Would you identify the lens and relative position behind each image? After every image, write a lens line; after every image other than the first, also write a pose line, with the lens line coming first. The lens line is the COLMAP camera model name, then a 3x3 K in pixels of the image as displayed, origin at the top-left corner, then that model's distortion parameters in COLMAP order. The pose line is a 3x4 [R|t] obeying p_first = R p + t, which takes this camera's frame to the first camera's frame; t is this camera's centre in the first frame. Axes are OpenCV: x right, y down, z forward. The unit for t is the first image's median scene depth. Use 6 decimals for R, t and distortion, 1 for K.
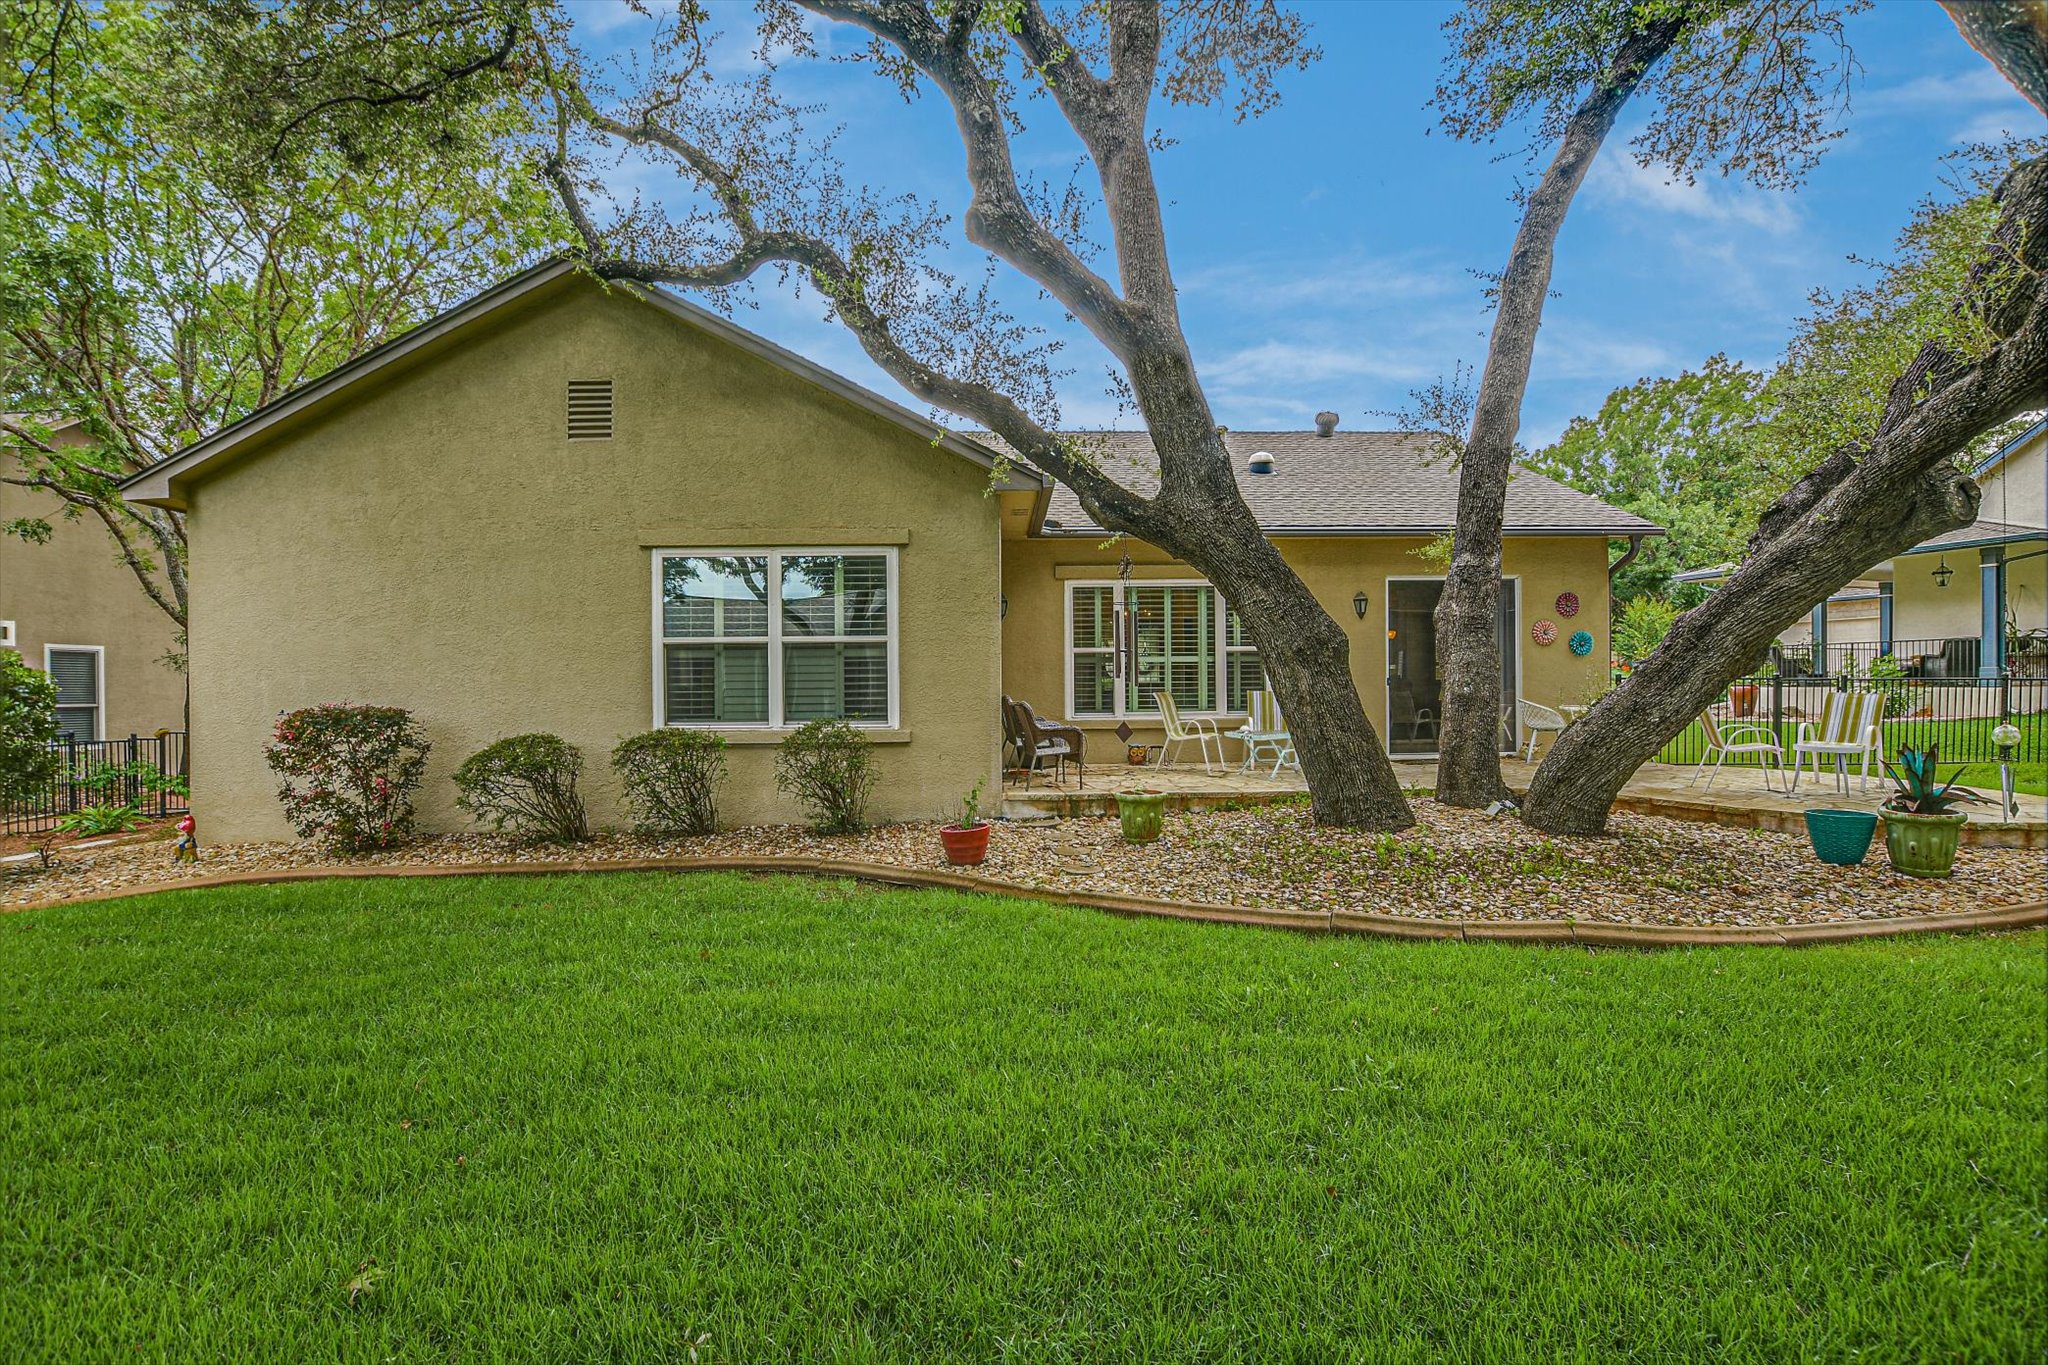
lens RADIAL K [[899.6, 0, 1008.7], [0, 899.6, 696.9], [0, 0, 1]] dist [-0.029548, 0.000677]
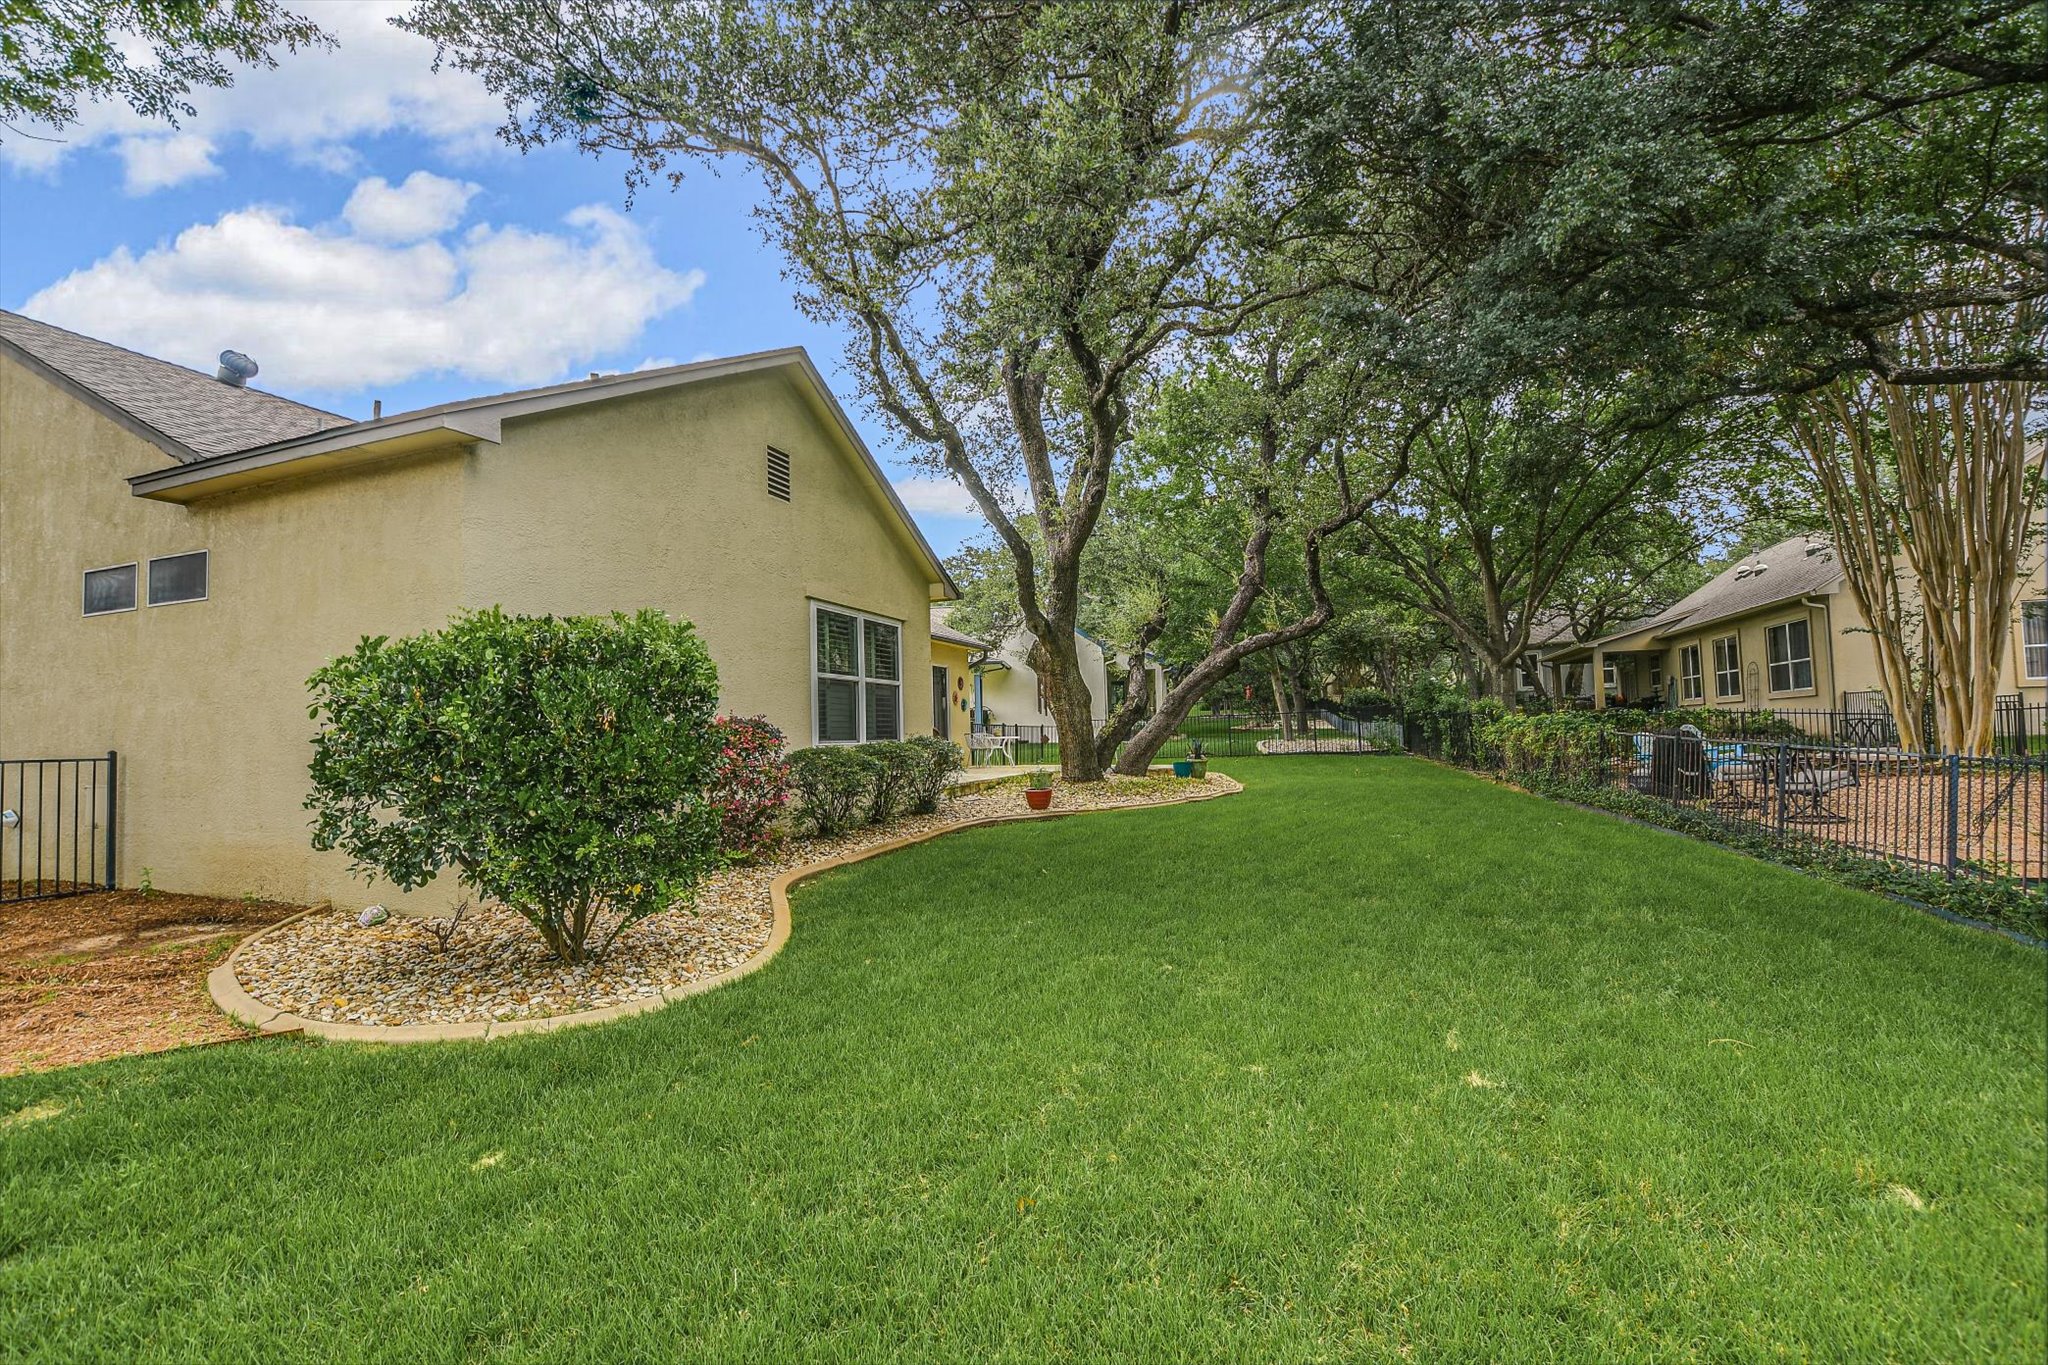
lens RADIAL K [[899.6, 0, 1008.7], [0, 899.6, 696.9], [0, 0, 1]] dist [-0.029548, 0.000677]
pose [[0.352649, 0.040110, 0.934896, -1.454826], [0.040096, 0.997516, -0.057921, 0.050341], [-0.934896, 0.057912, 0.350164, 0.320508]]
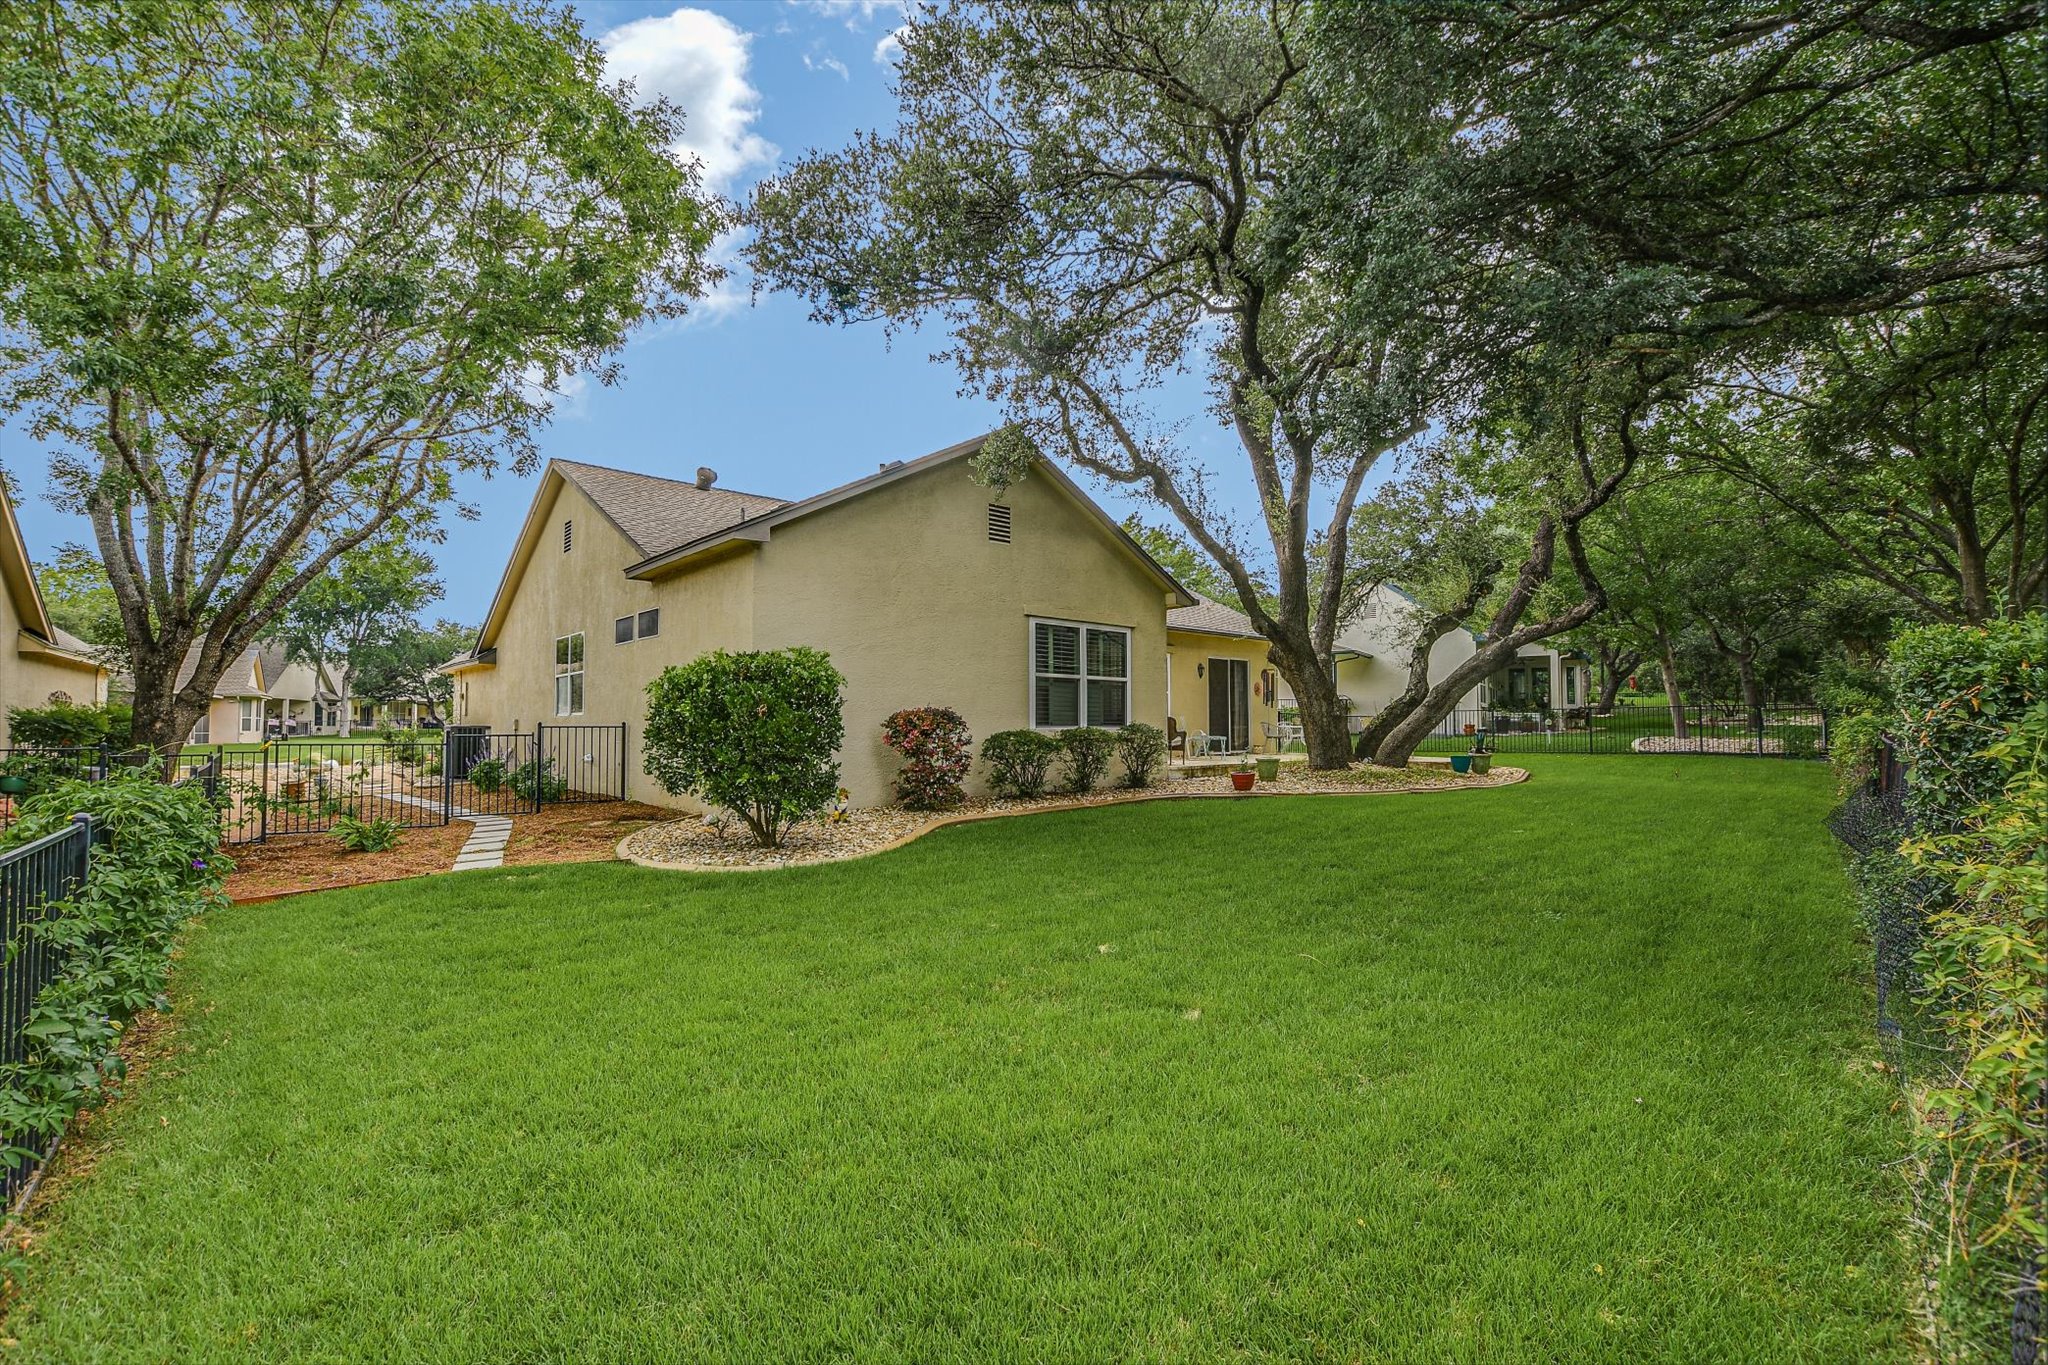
lens RADIAL K [[899.6, 0, 1008.7], [0, 899.6, 696.9], [0, 0, 1]] dist [-0.029548, 0.000677]
pose [[0.752324, 0.029386, 0.658138, -1.482976], [0.007413, 0.998564, -0.053060, 0.062083], [-0.658752, 0.044797, 0.751025, -0.176480]]
